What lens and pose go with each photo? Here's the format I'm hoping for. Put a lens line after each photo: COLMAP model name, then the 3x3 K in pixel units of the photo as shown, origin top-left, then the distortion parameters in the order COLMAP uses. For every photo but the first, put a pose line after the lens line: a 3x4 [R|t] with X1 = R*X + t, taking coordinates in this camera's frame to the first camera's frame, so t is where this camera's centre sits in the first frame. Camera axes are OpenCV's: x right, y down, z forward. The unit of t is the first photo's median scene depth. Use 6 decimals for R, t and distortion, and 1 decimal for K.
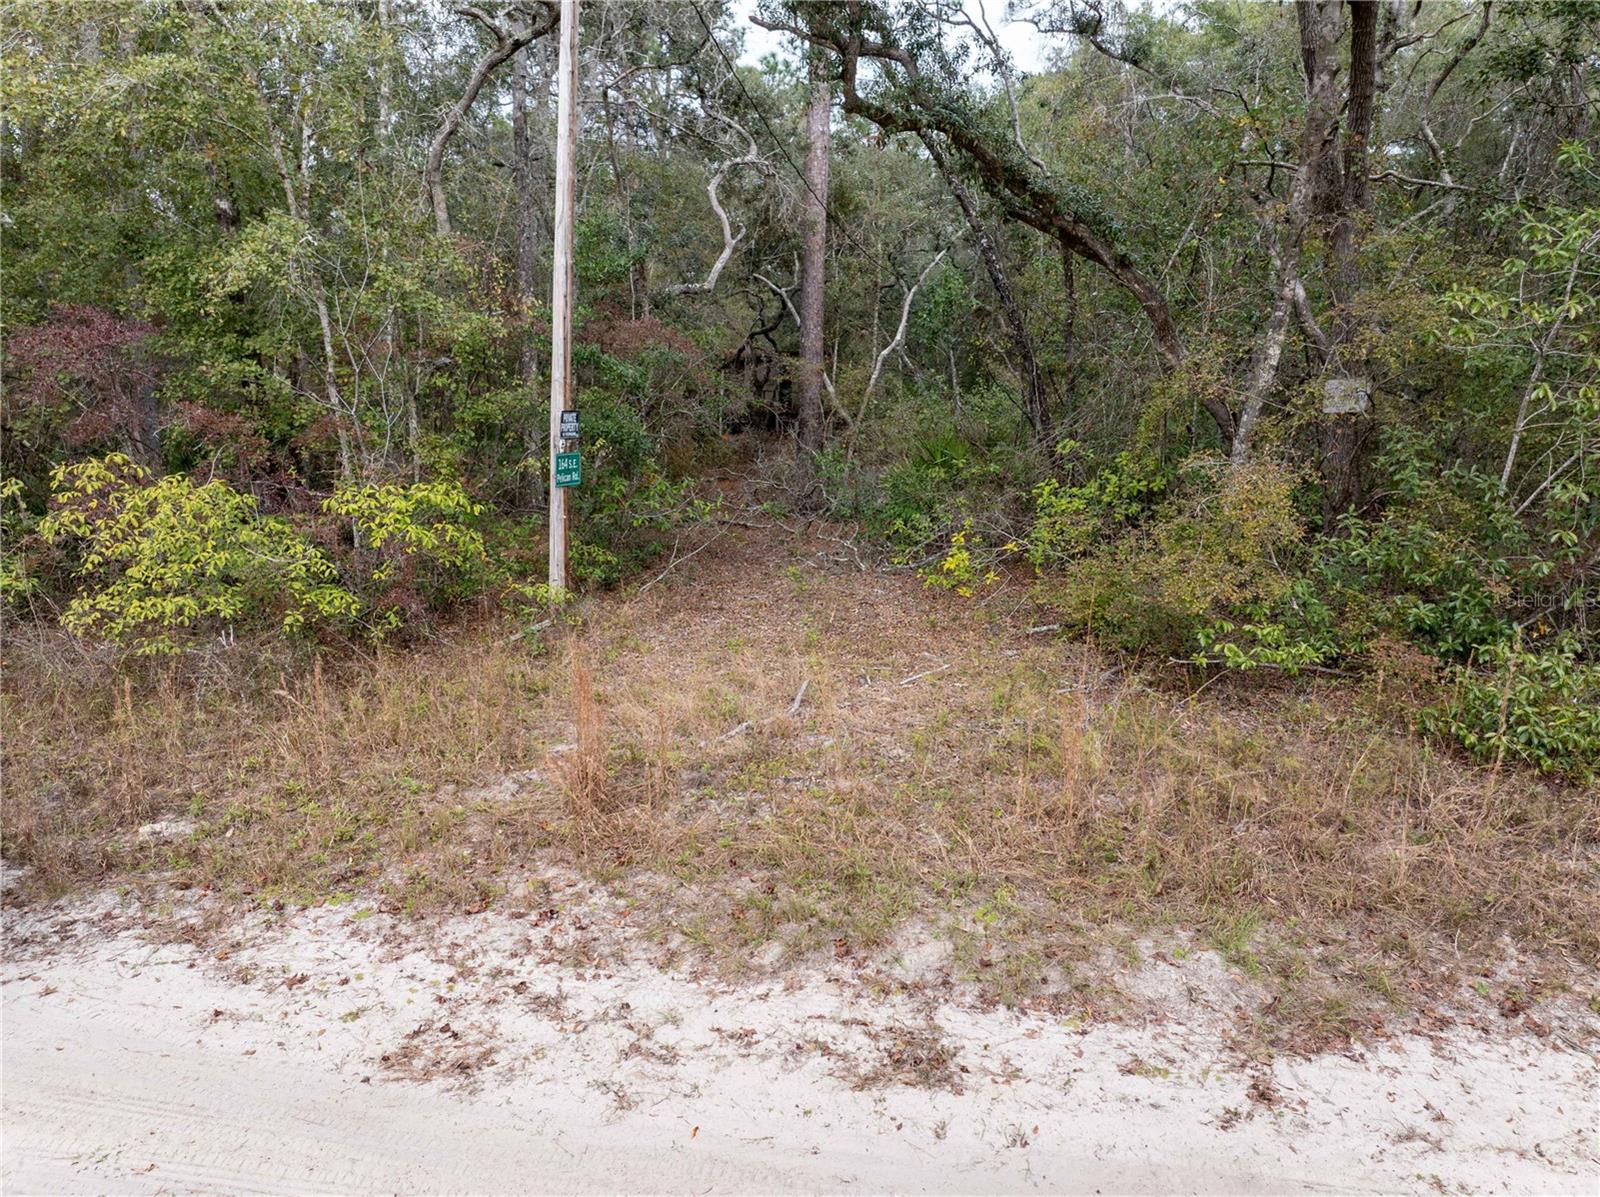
lens RADIAL K [[1125.4, 0, 801.9], [0, 1125.4, 606.5], [0, 0, 1]] dist [-0.049814, 0.021647]
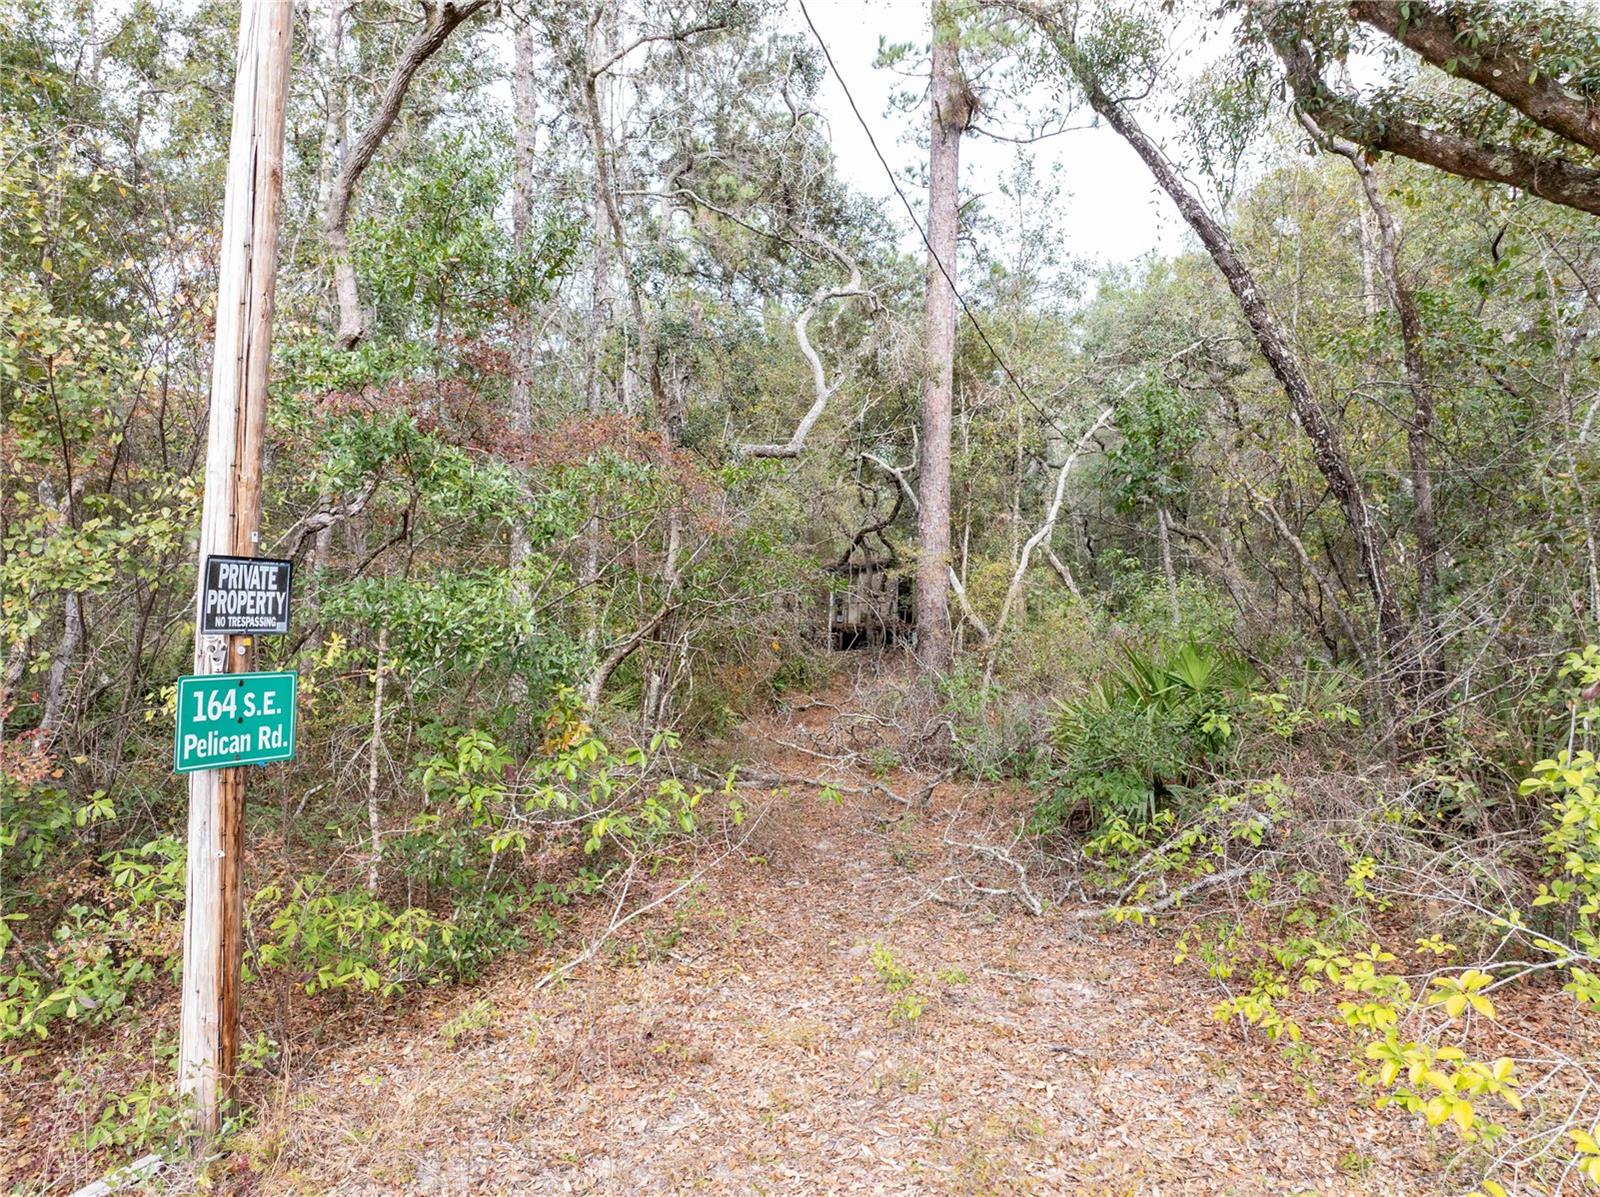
lens RADIAL K [[1125.4, 0, 793.0], [0, 1125.4, 604.0], [0, 0, 1]] dist [-0.049814, 0.021647]
pose [[0.993133, 0.001212, -0.116985, 0.001325], [-0.023990, 0.980807, -0.193498, -0.016923], [0.114505, 0.194976, 0.974101, 0.120446]]
